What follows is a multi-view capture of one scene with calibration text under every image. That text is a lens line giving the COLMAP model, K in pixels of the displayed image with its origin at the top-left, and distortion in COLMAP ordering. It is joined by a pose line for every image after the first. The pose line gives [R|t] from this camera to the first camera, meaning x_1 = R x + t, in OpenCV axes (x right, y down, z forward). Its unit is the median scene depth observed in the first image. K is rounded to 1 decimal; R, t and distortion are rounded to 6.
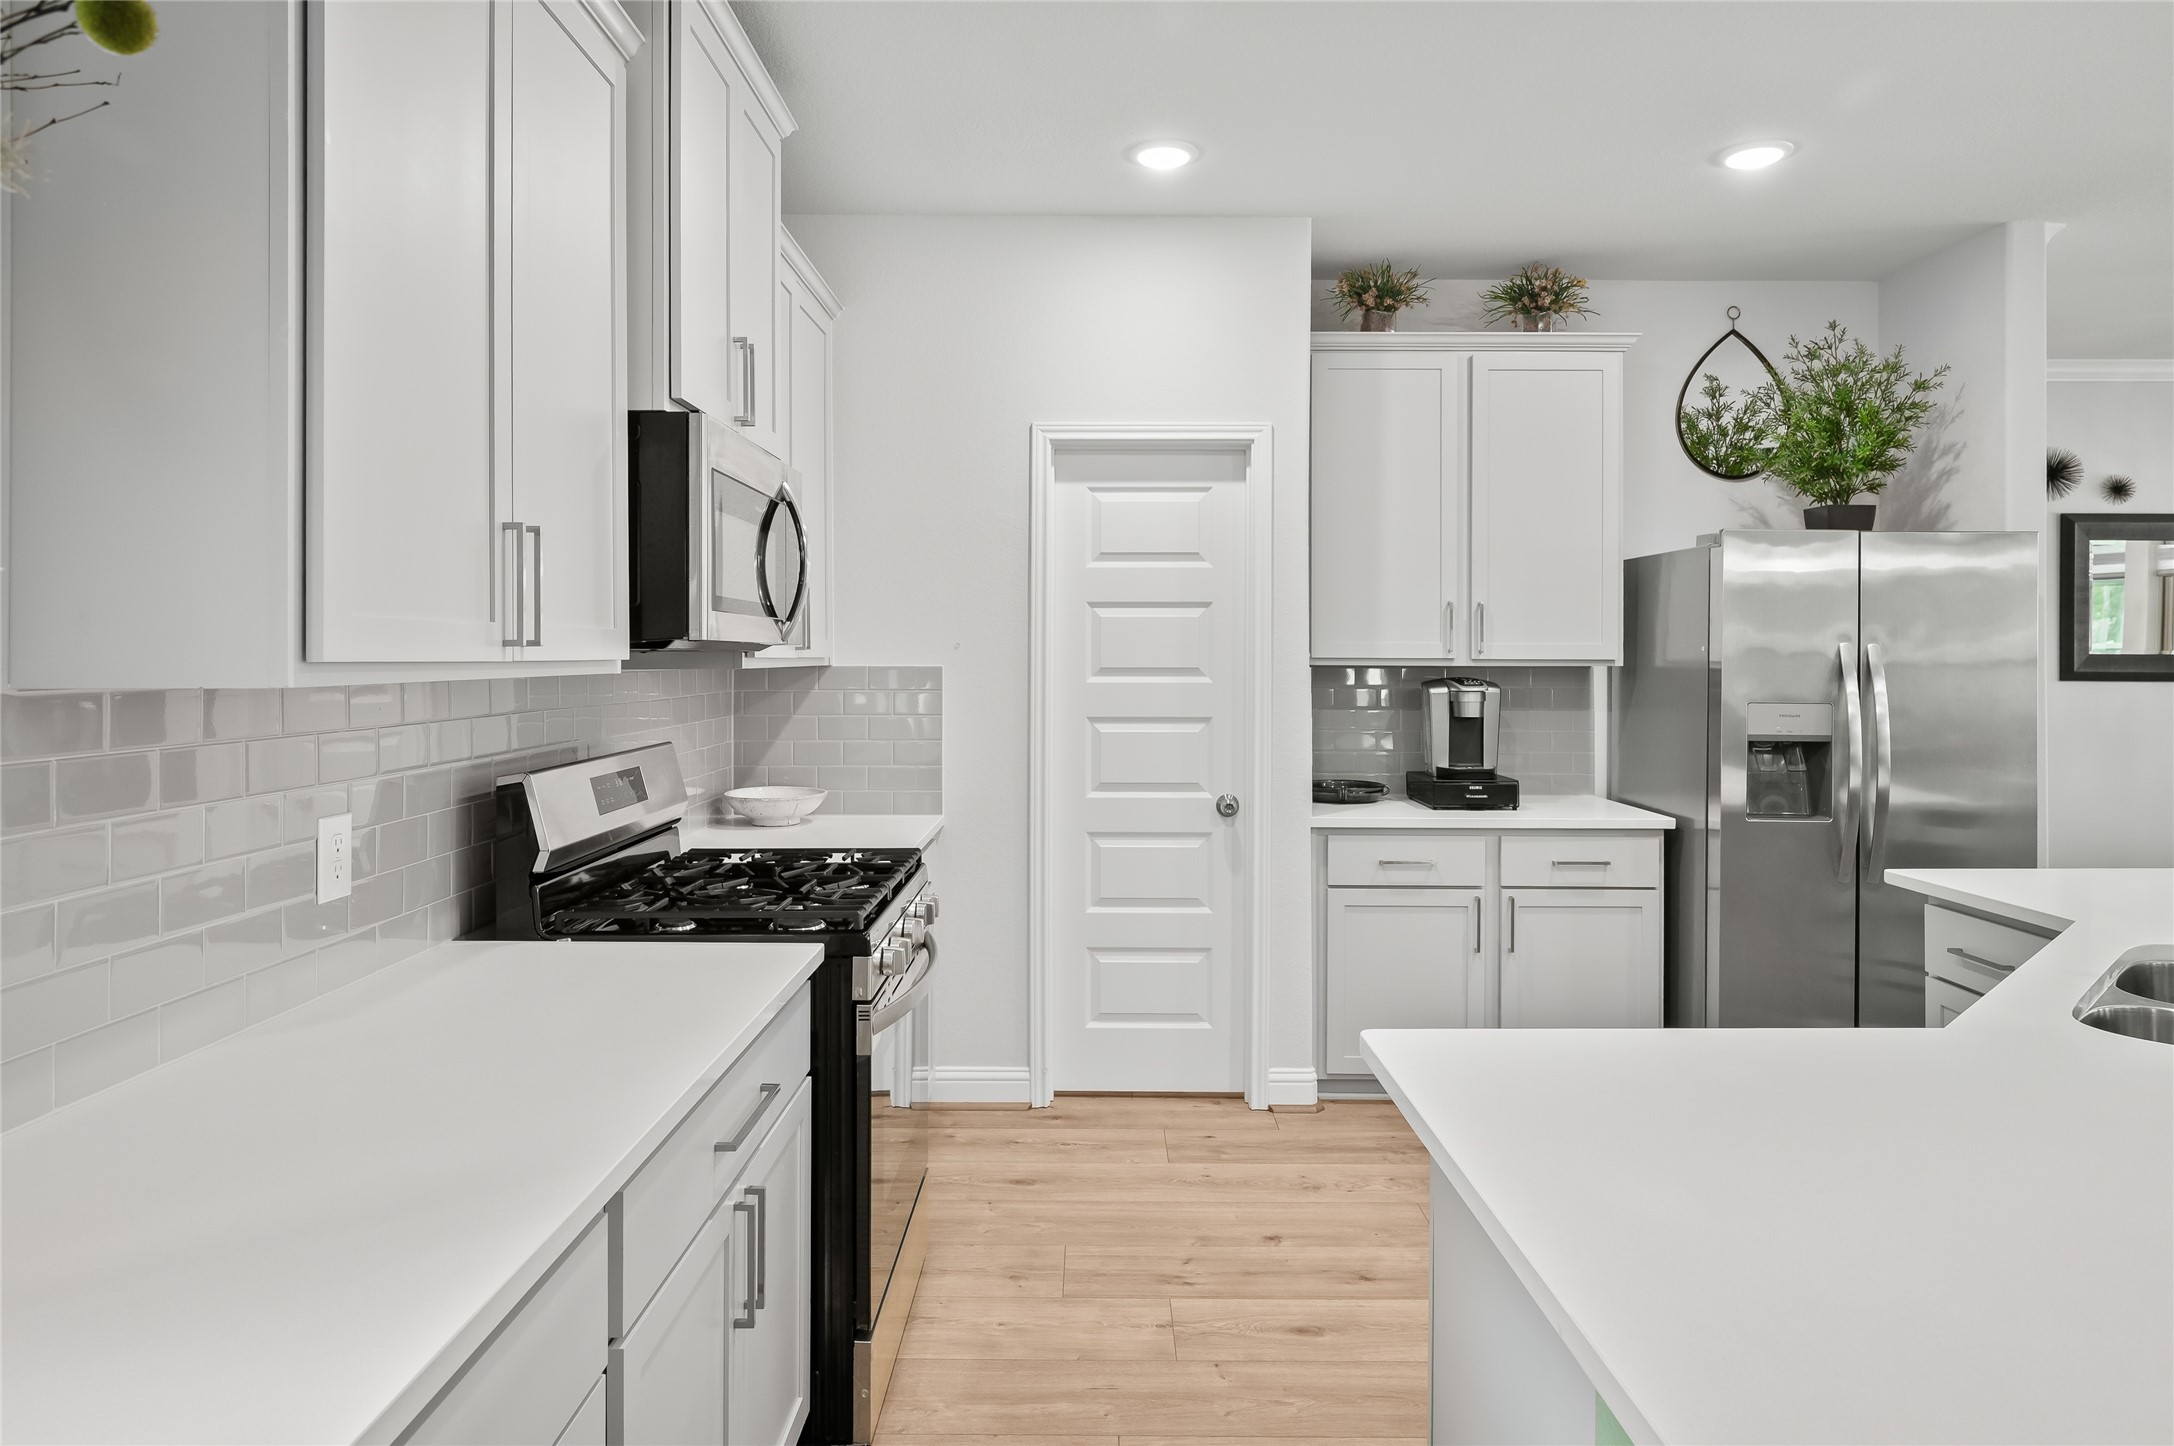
lens RADIAL K [[1300.0, 0, 1083.1], [0, 1300.0, 655.8], [0, 0, 1]] dist [0.001111, 0.001334]
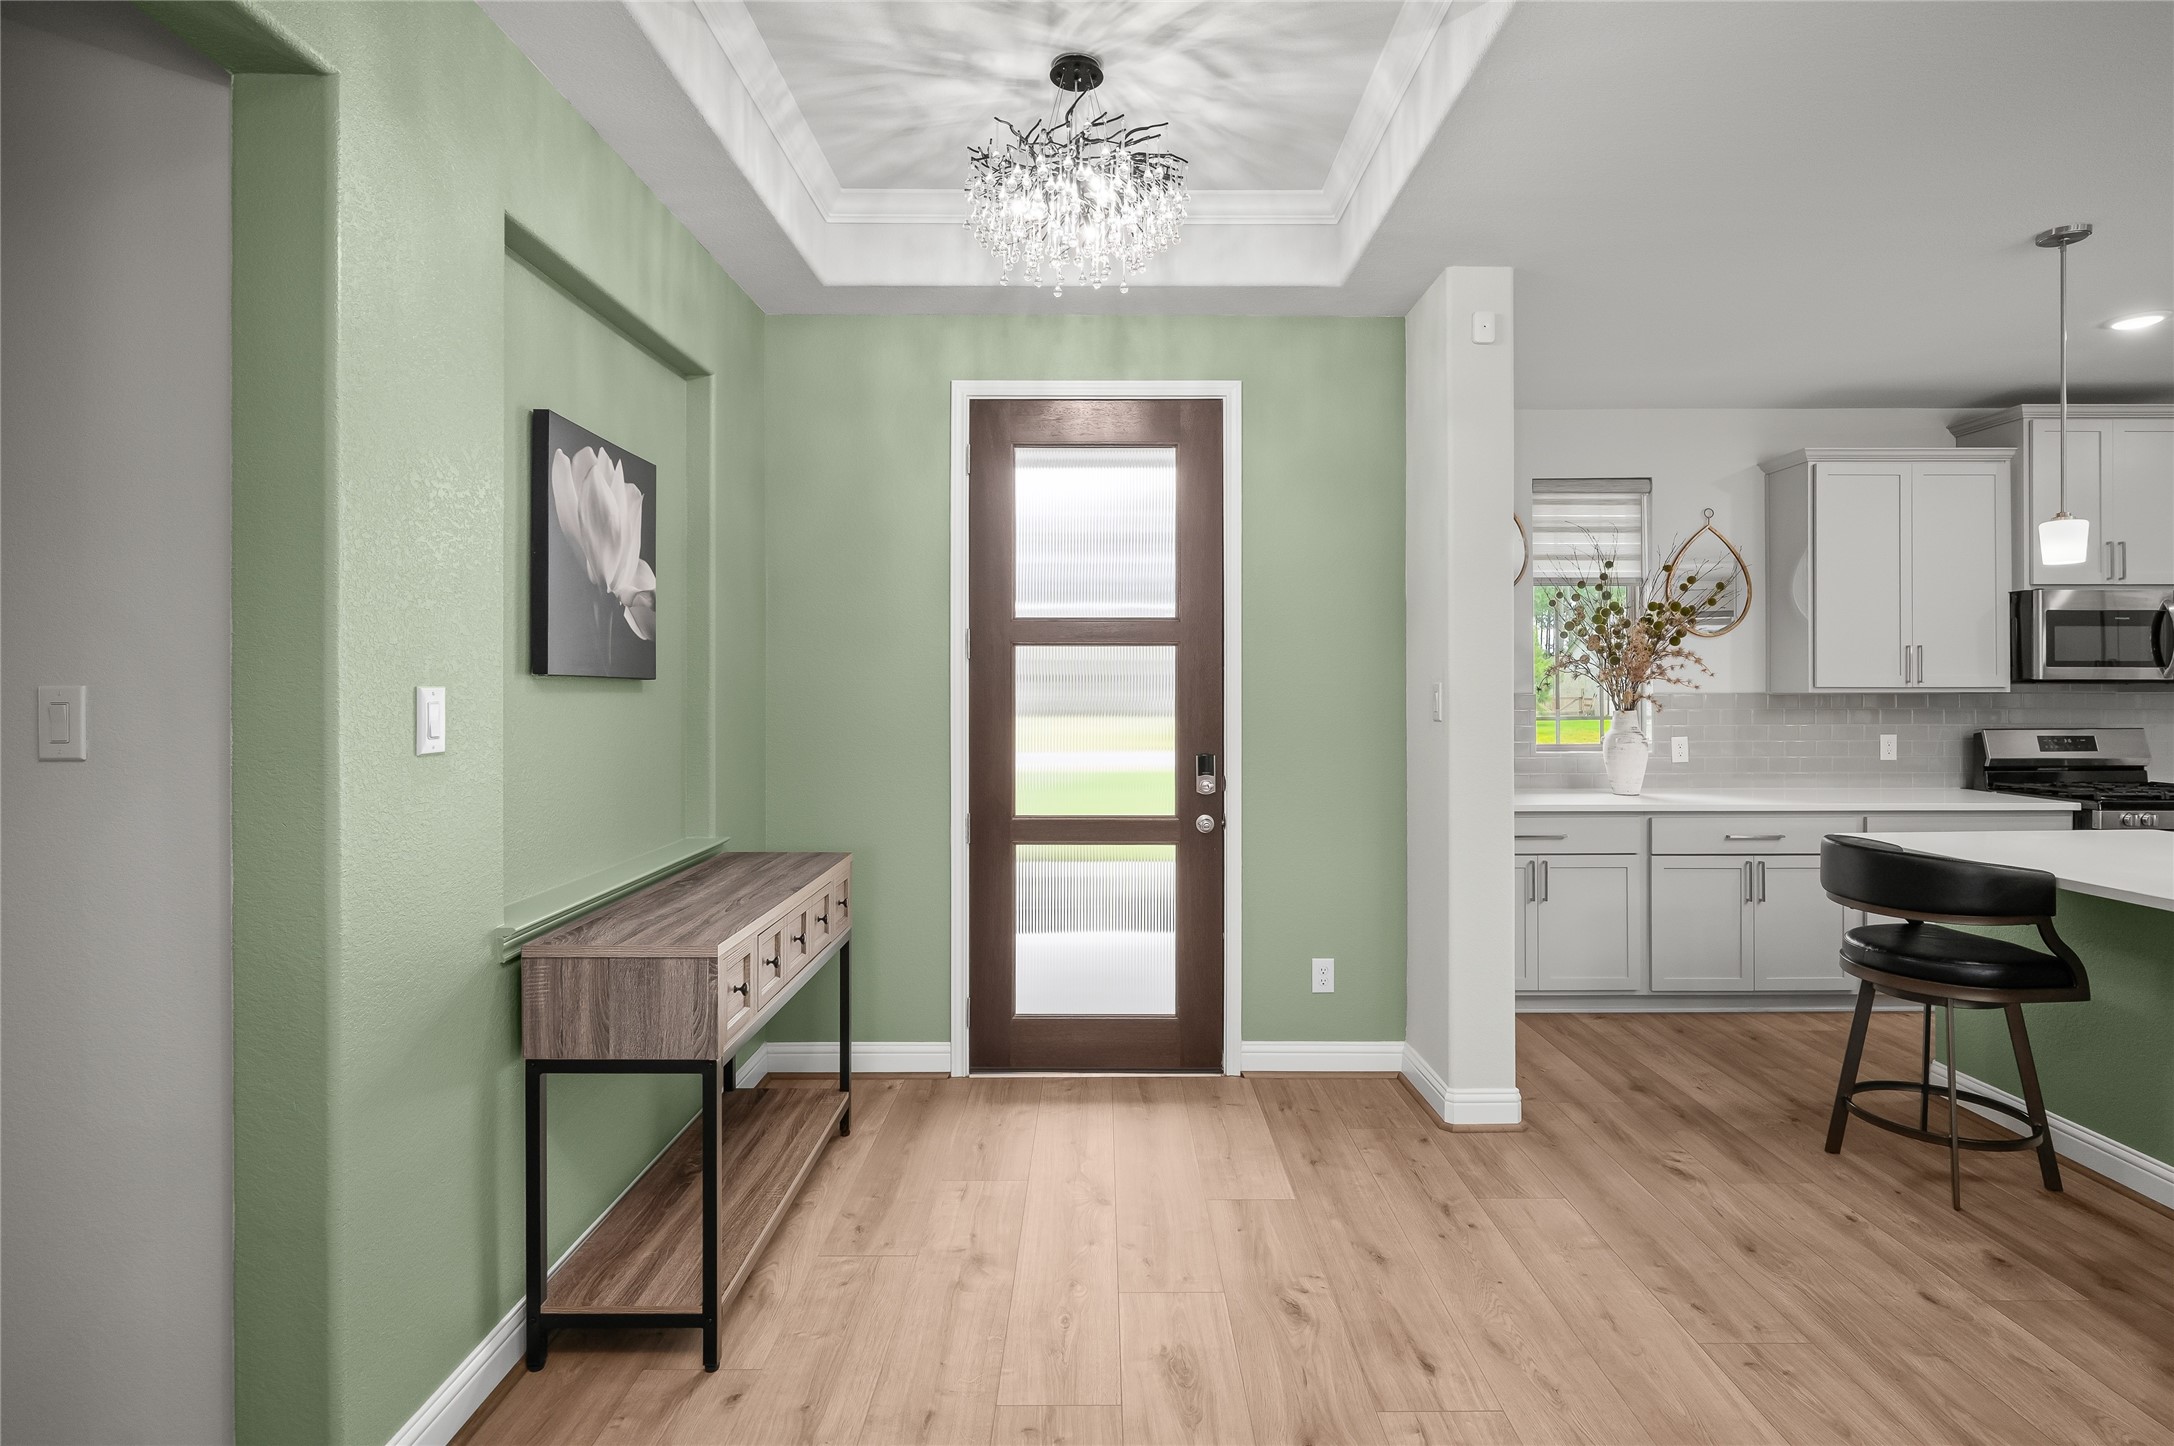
lens RADIAL K [[1109.7, 0, 1091.0], [0, 1109.7, 677.7], [0, 0, 1]] dist [-0.000132, 0.000851]
pose [[-0.001216, -0.010946, -0.999939, 1.057955], [0.002560, 0.999937, -0.010949, 0.002227], [0.999996, -0.002573, -0.001188, -0.476312]]
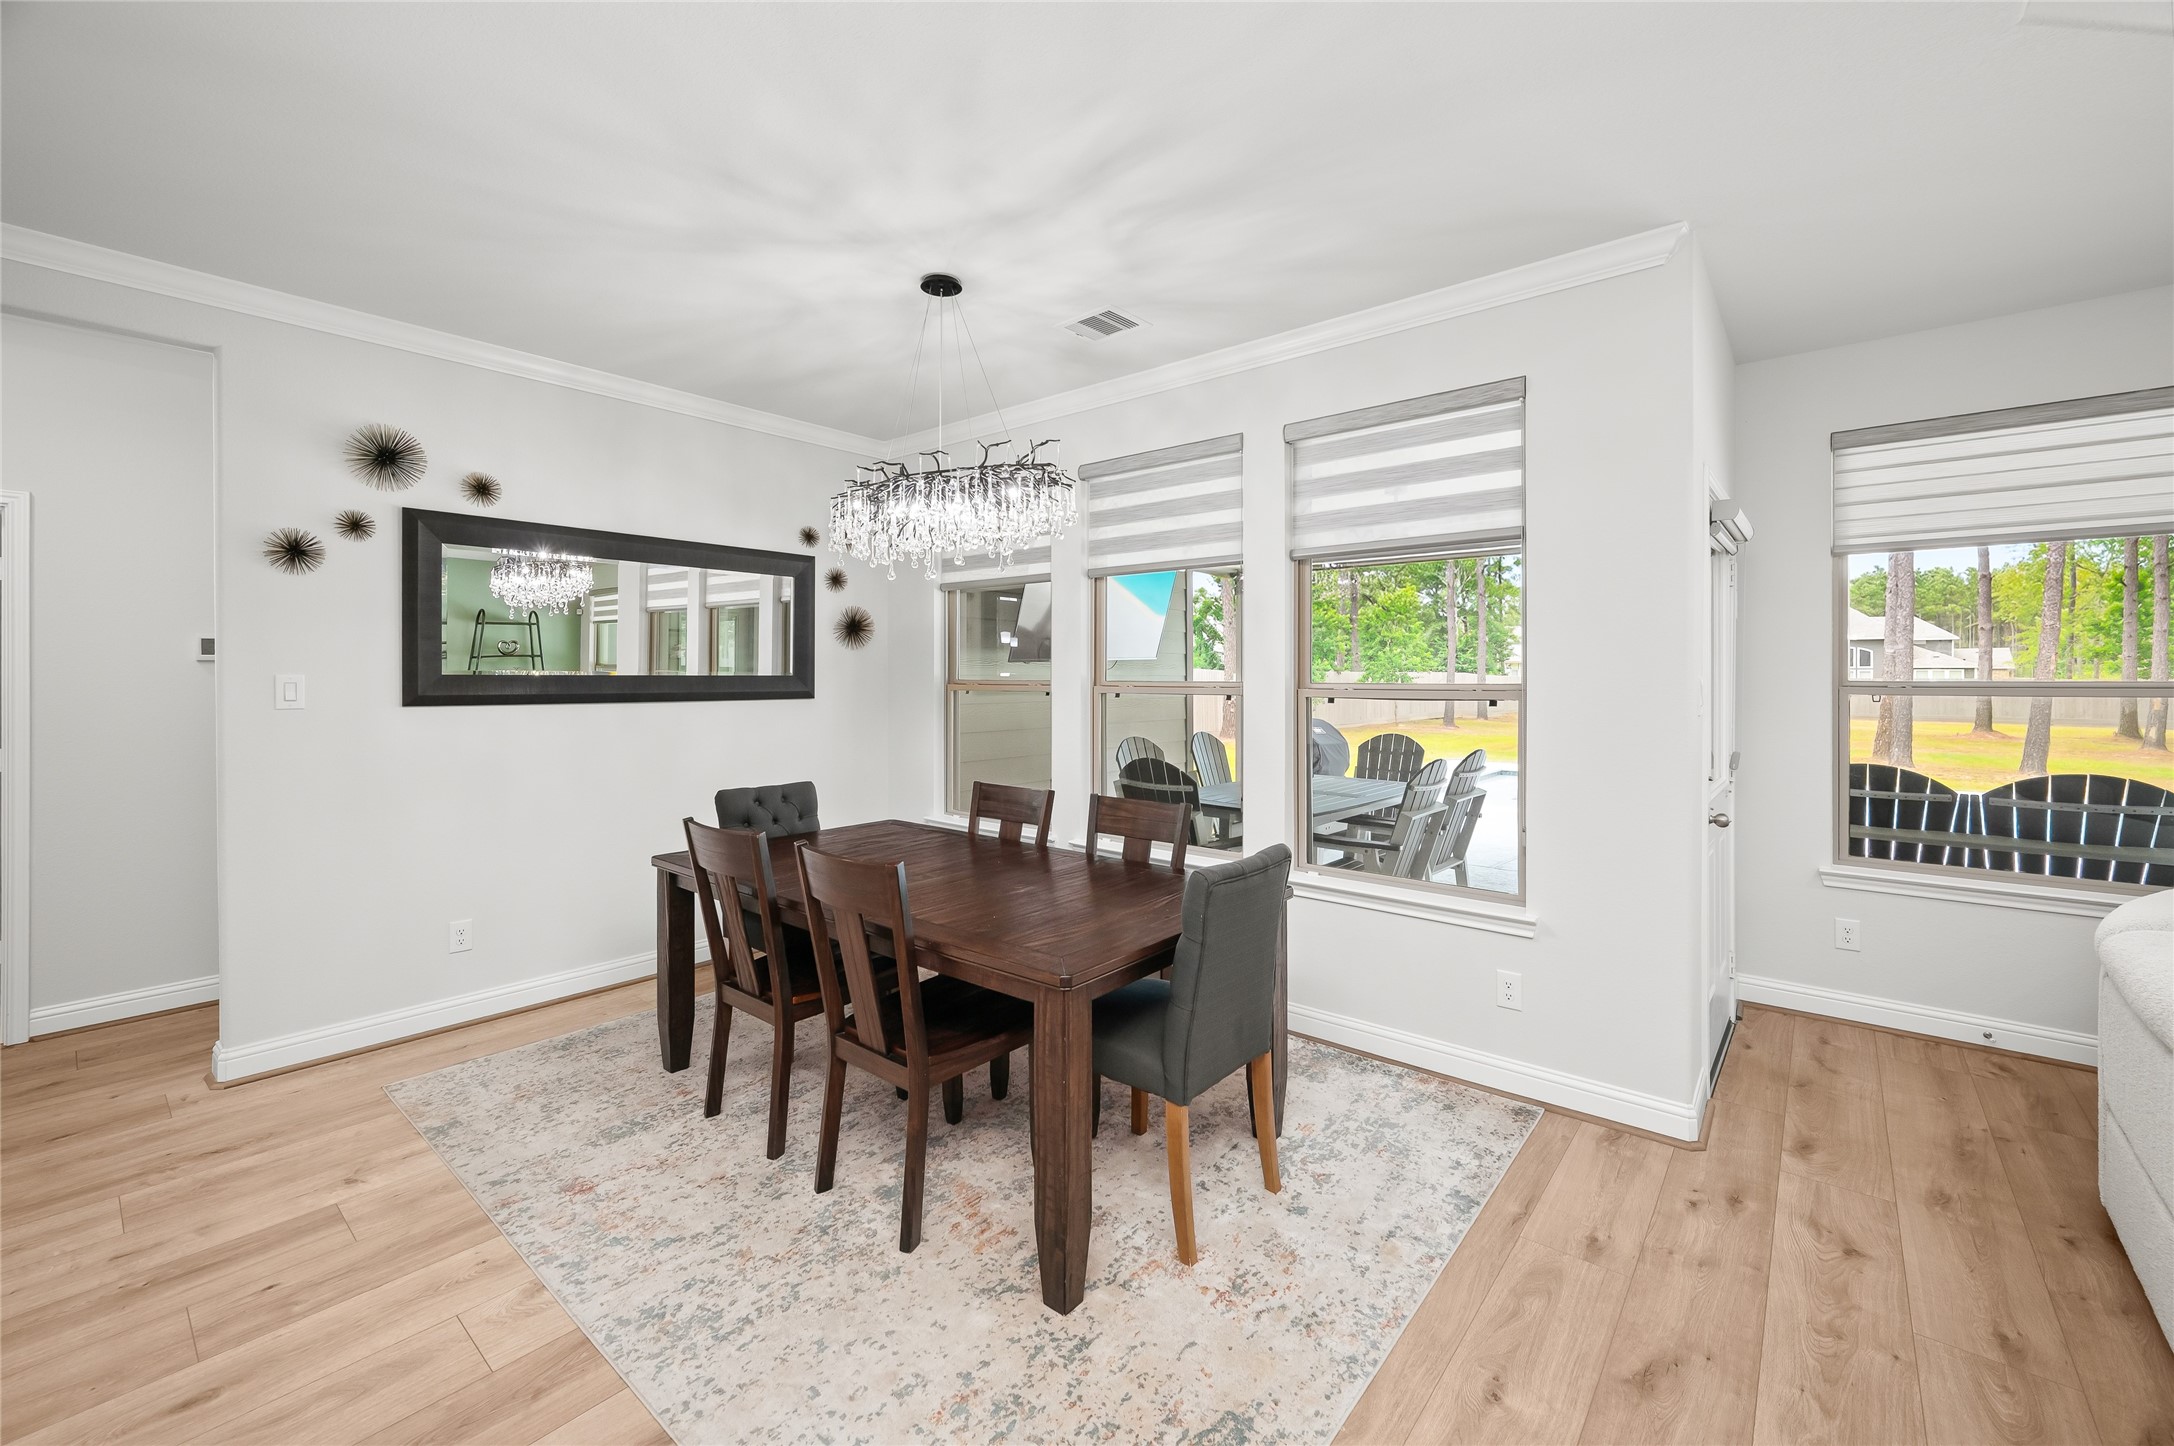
lens RADIAL K [[875.0, 0, 1088.7], [0, 875.0, 679.7], [0, 0, 1]] dist [-0.002456, -0.000061]
pose [[0.646690, -0.004886, 0.762737, 0.895085], [0.000556, 0.999982, 0.005934, -0.001754], [-0.762753, -0.003413, 0.646681, 0.436793]]
